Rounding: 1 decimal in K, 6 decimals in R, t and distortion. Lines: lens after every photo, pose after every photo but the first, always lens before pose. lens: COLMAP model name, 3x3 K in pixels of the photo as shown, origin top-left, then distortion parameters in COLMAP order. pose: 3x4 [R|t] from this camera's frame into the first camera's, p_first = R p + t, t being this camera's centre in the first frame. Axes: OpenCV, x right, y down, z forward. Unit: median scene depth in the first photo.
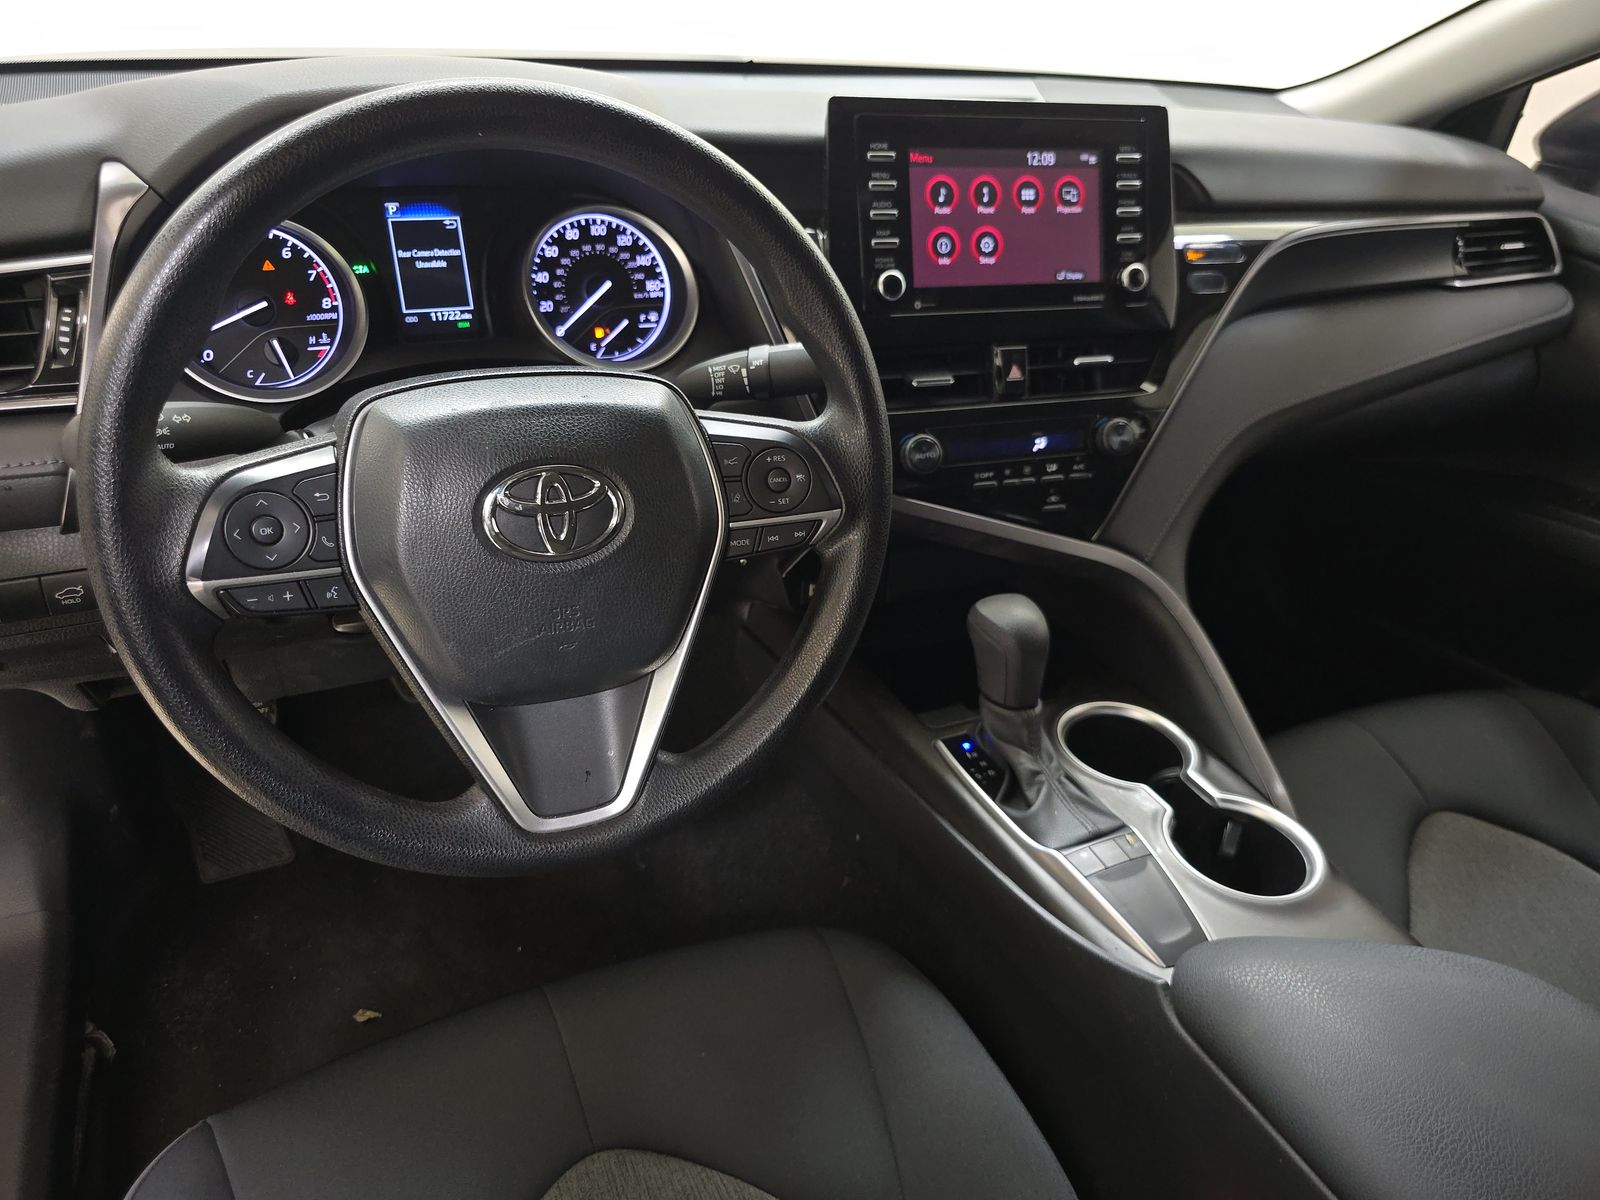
lens RADIAL K [[1085.9, 0, 792.5], [0, 1085.9, 600.6], [0, 0, 1]] dist [0.049052, -0.051101]
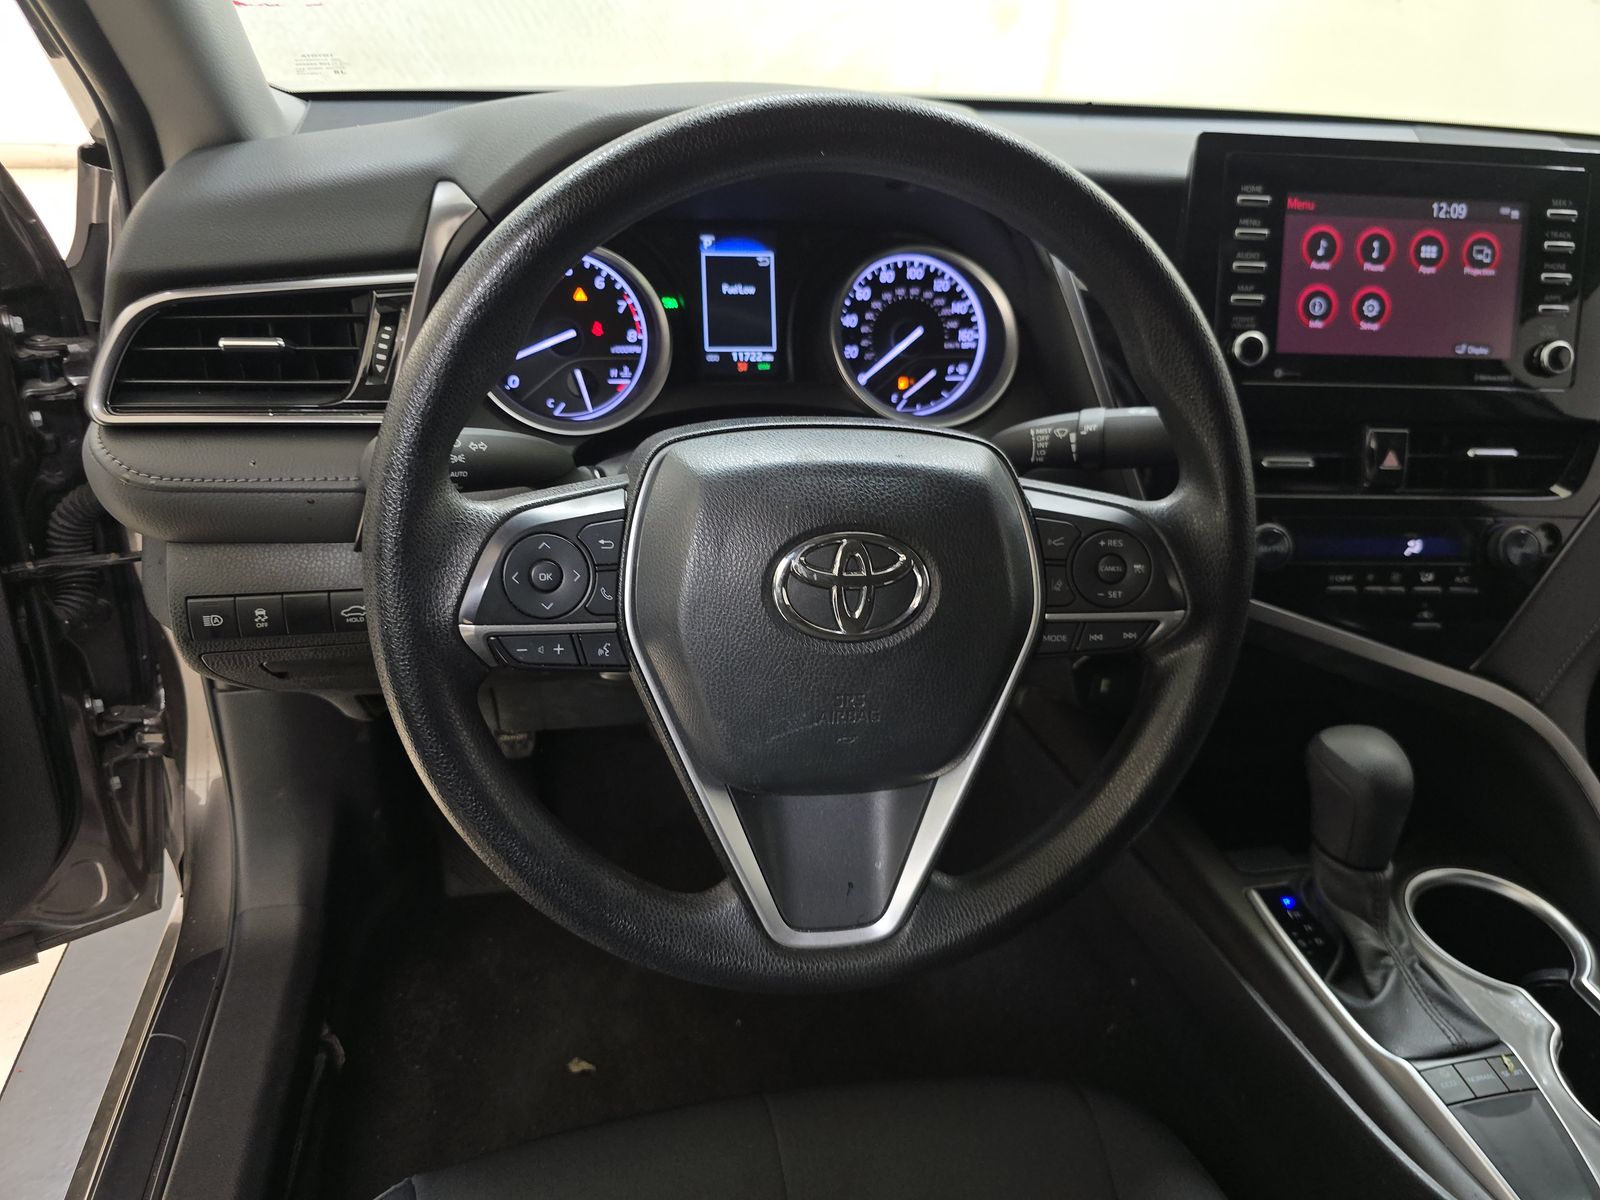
lens RADIAL K [[1085.9, 0, 798.8], [0, 1085.9, 615.3], [0, 0, 1]] dist [0.049052, -0.051101]
pose [[0.970872, 0.108734, -0.213504, -0.050447], [-0.115886, 0.993035, -0.021235, -0.023829], [0.209708, 0.045359, 0.976711, 0.103173]]
